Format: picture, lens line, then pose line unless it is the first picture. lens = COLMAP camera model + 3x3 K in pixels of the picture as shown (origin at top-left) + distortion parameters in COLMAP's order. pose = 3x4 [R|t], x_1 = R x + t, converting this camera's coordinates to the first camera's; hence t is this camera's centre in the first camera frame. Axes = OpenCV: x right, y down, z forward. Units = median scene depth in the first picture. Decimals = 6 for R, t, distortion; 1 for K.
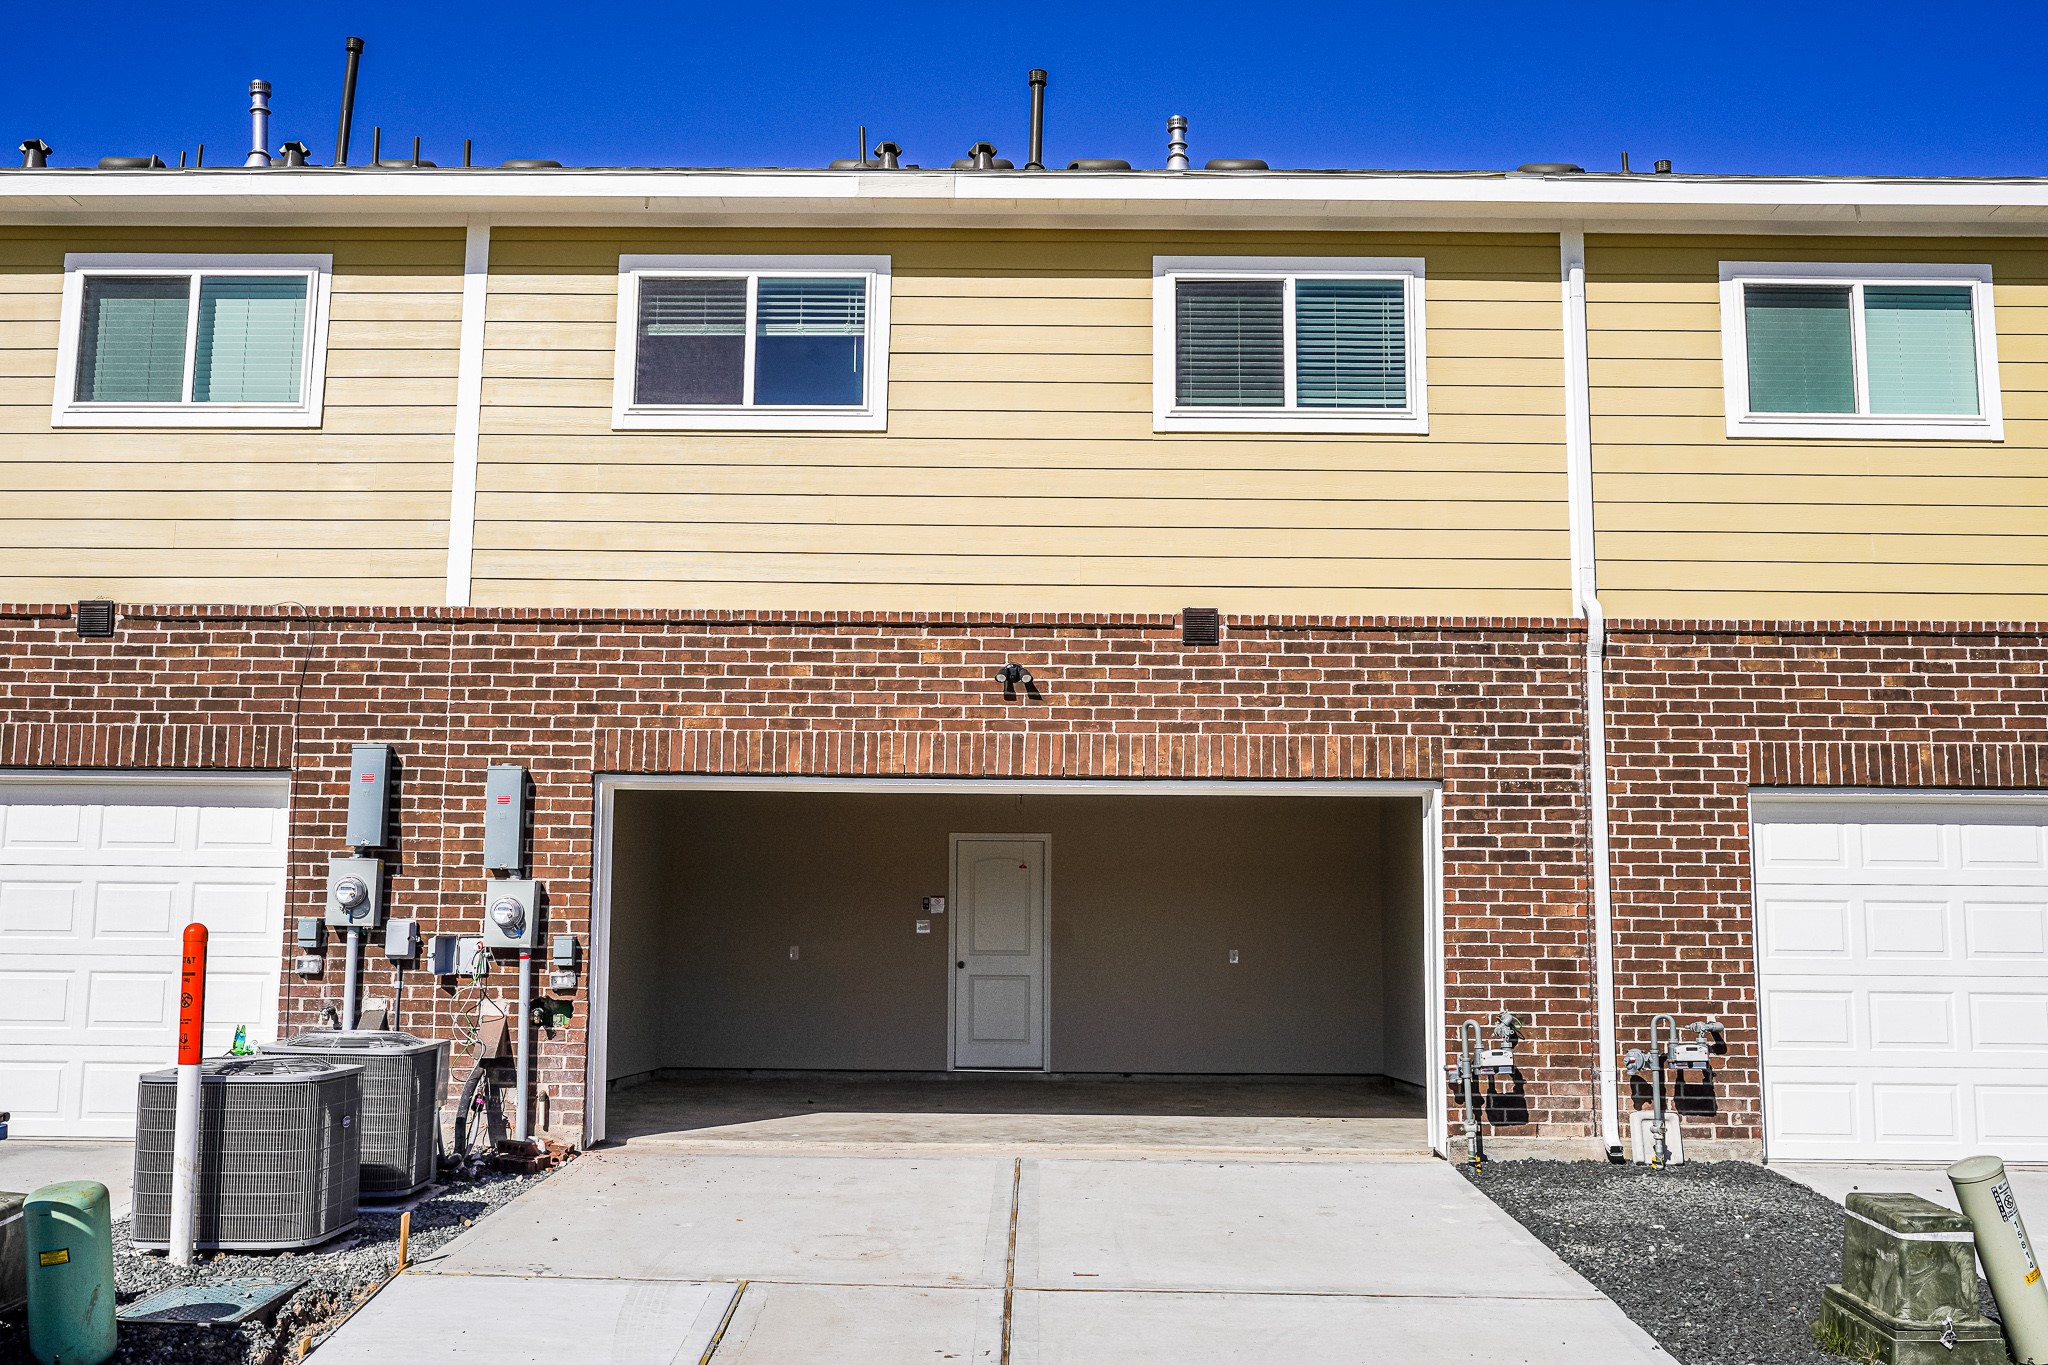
lens RADIAL K [[1996.8, 0, 1022.6], [0, 1996.8, 678.9], [0, 0, 1]] dist [-0.003454, 0.000000]
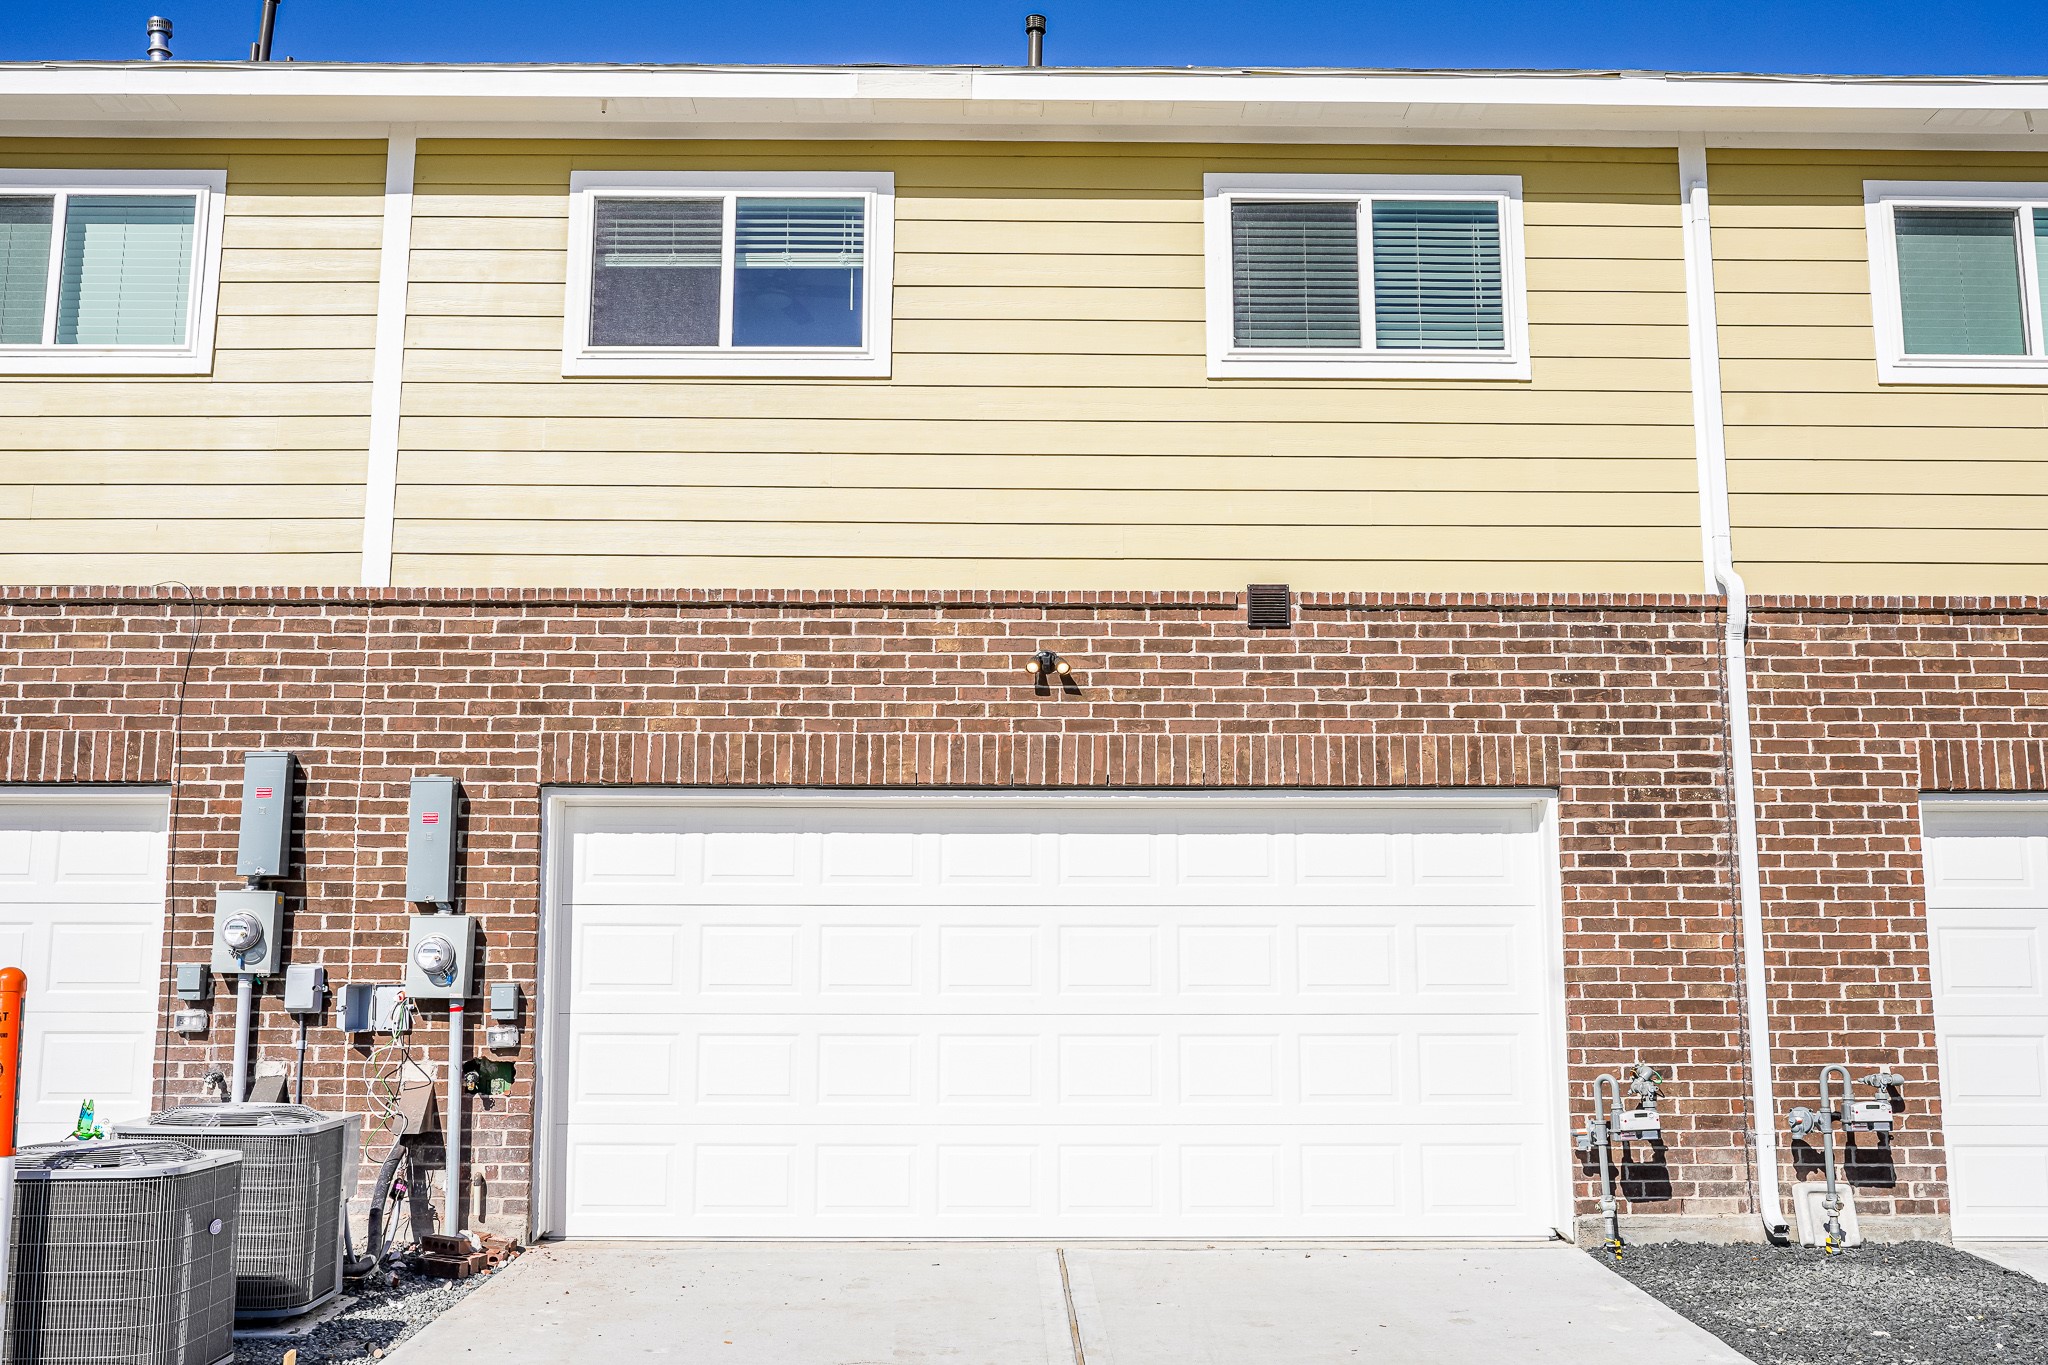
lens RADIAL K [[1996.8, 0, 1025.7], [0, 1996.8, 686.1], [0, 0, 1]] dist [-0.003454, 0.000000]
pose [[0.999594, -0.005031, 0.028031, -0.036707], [0.005603, 0.999777, -0.020354, 0.023891], [-0.027923, 0.020503, 0.999400, 0.166225]]
